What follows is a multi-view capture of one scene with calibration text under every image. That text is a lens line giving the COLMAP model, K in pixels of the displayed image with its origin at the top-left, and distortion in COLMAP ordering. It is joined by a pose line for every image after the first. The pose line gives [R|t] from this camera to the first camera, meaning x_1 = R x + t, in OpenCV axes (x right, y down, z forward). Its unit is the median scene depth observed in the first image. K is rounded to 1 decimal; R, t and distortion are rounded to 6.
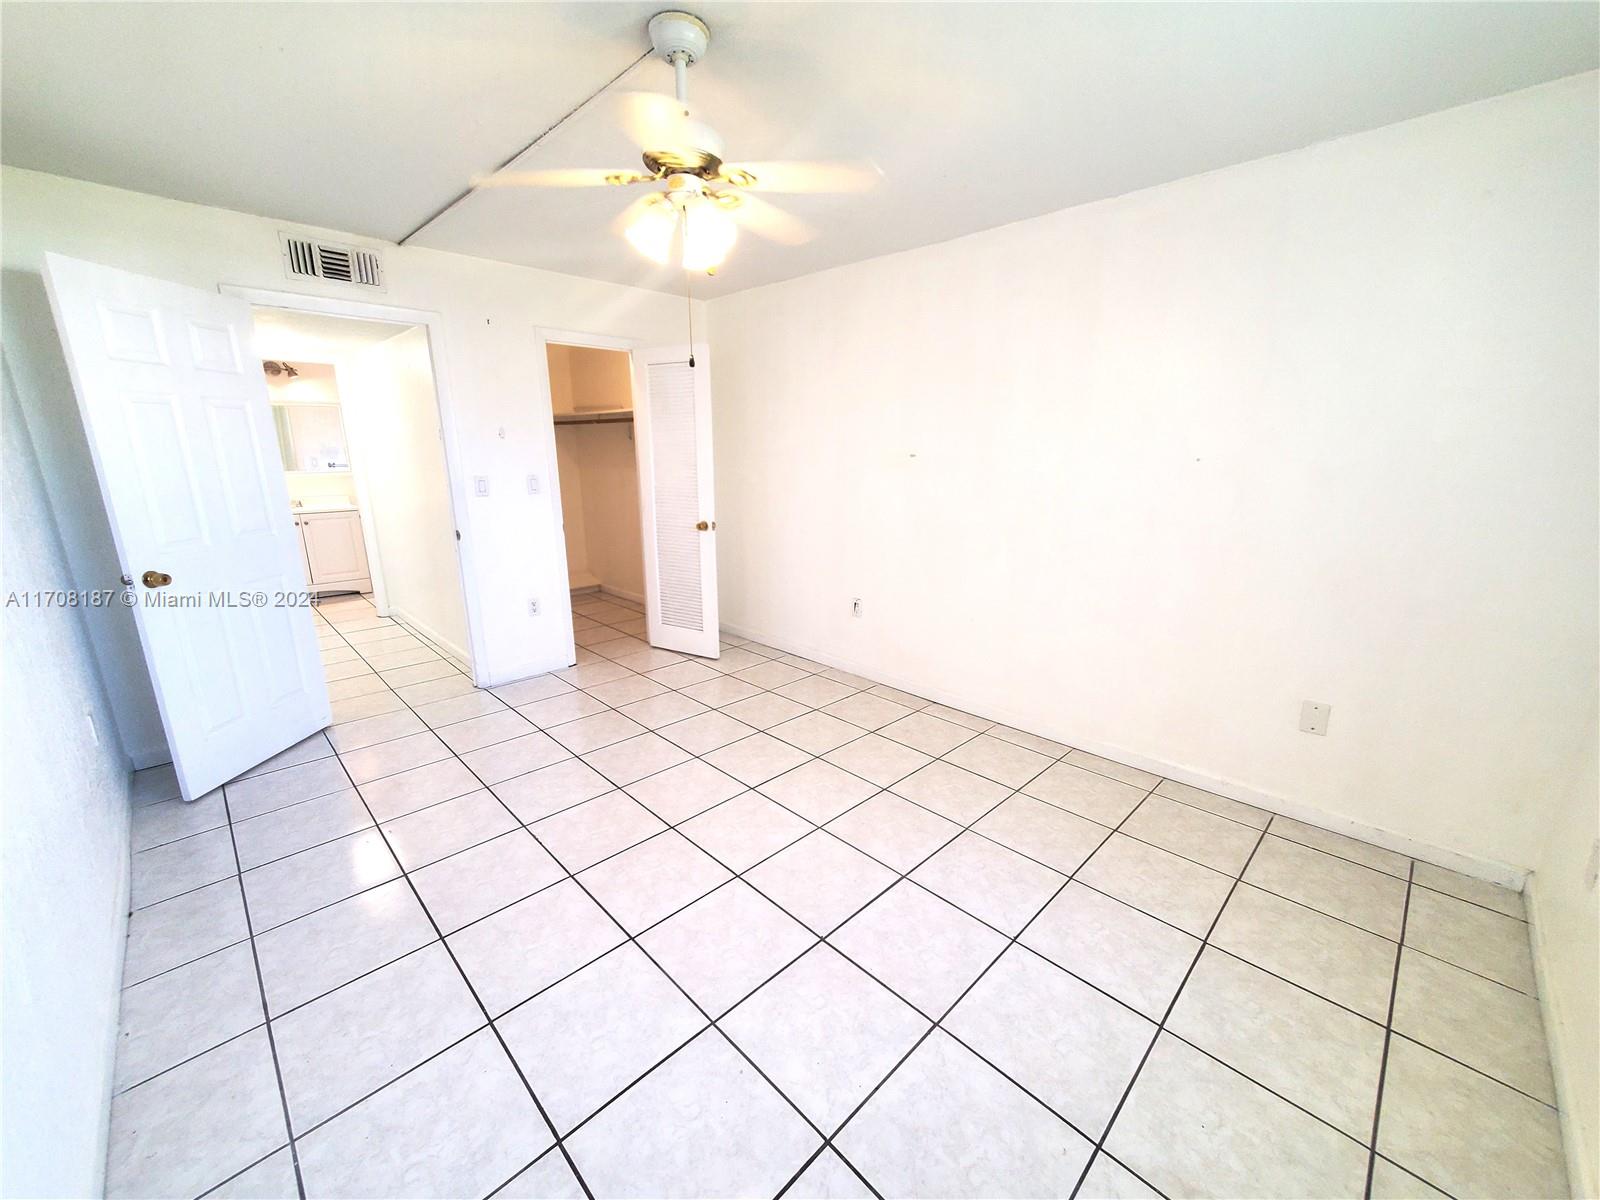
lens RADIAL K [[633.7, 0, 808.1], [0, 633.7, 611.3], [0, 0, 1]] dist [0.002465, -0.001673]
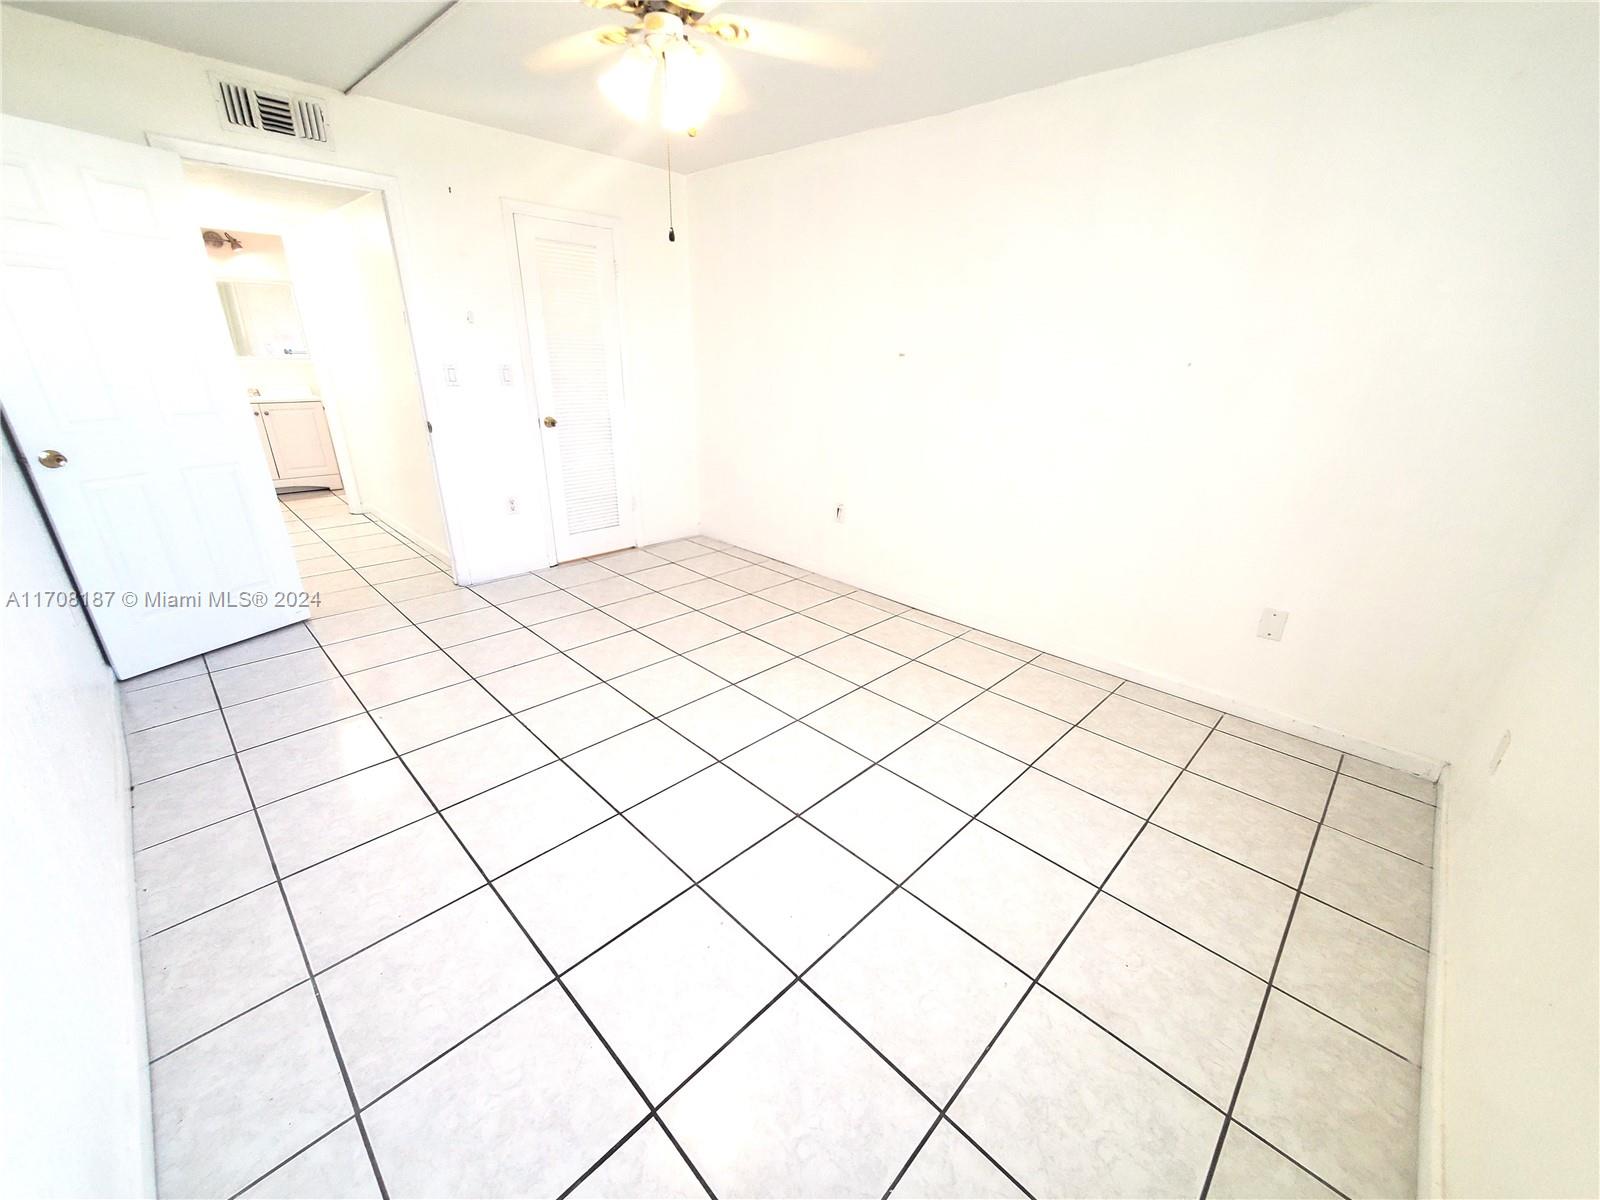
lens RADIAL K [[633.7, 0, 808.2], [0, 633.7, 609.0], [0, 0, 1]] dist [0.002465, -0.001673]
pose [[0.999415, 0.018475, 0.028789, 0.002301], [-0.022187, 0.990672, 0.134452, 0.019391], [-0.026036, -0.135012, 0.990502, -0.016007]]
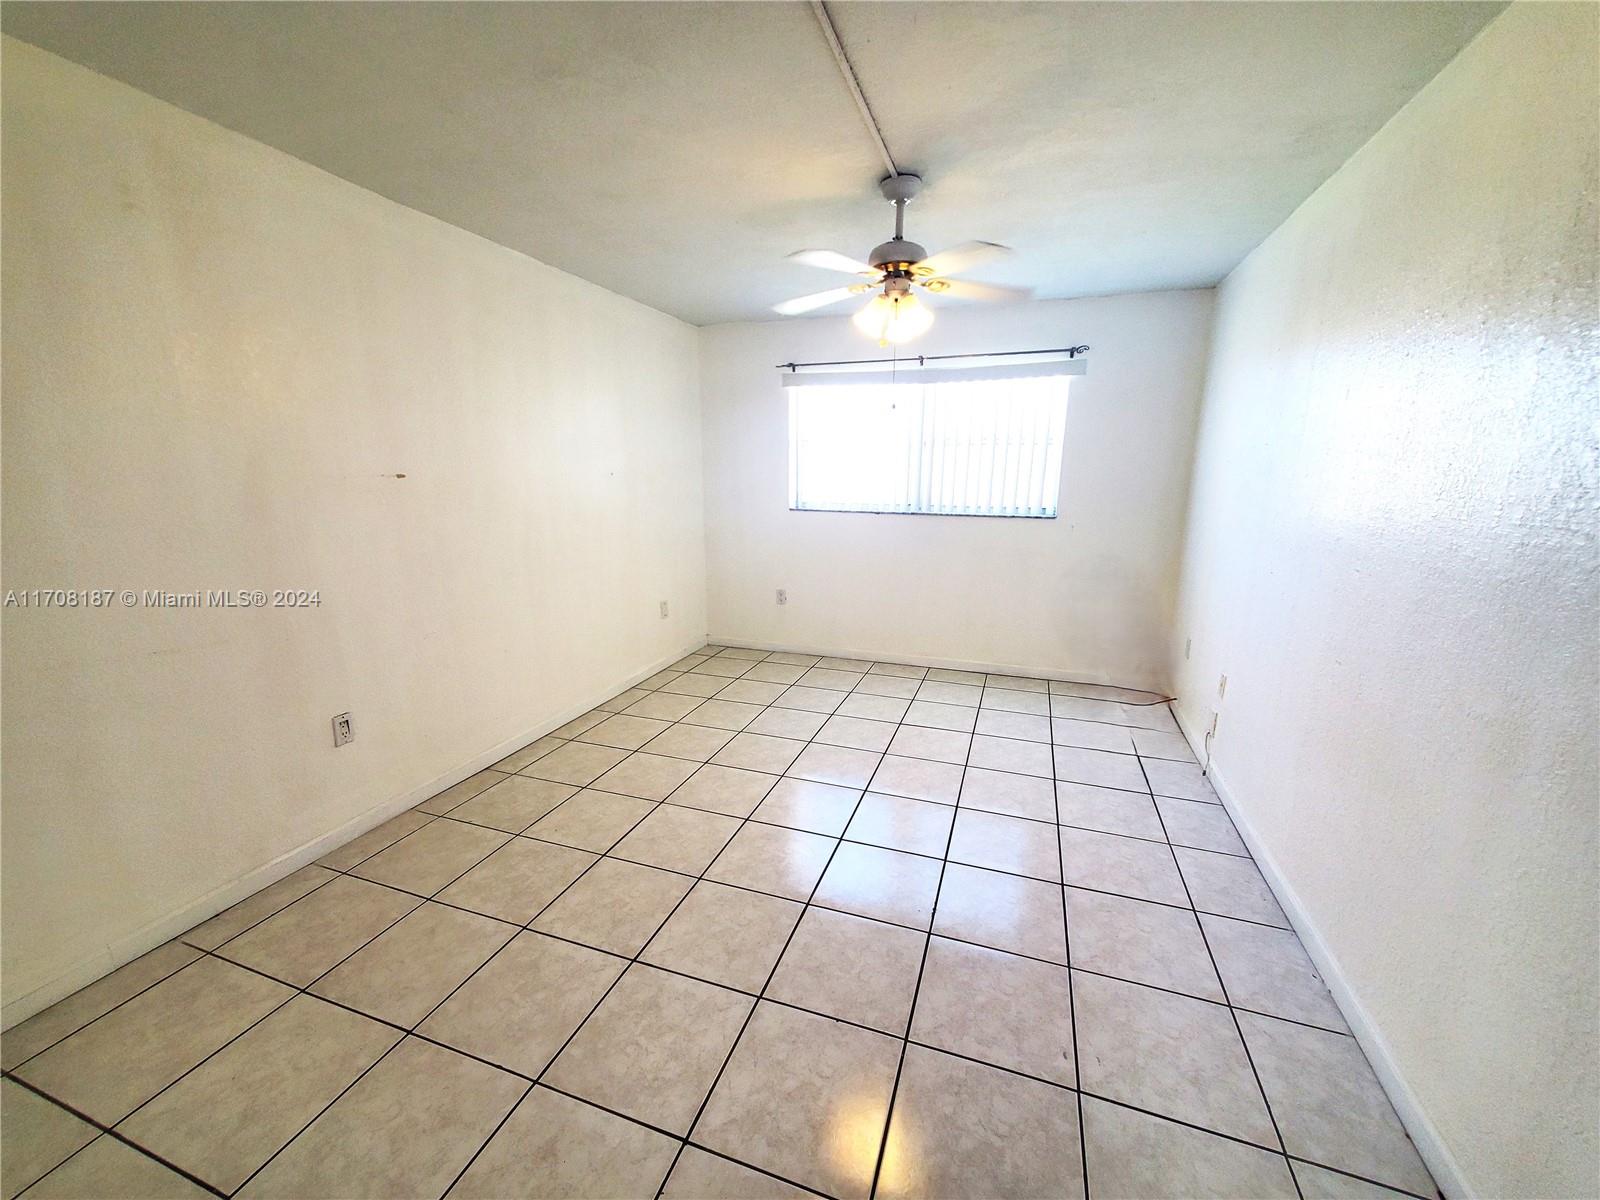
lens RADIAL K [[633.7, 0, 808.7], [0, 633.7, 602.7], [0, 0, 1]] dist [0.002465, -0.001673]
pose [[-0.442044, -0.188216, 0.877025, -1.021890], [0.222097, 0.924327, 0.310310, -0.335051], [-0.869063, 0.331955, -0.366791, 1.309285]]
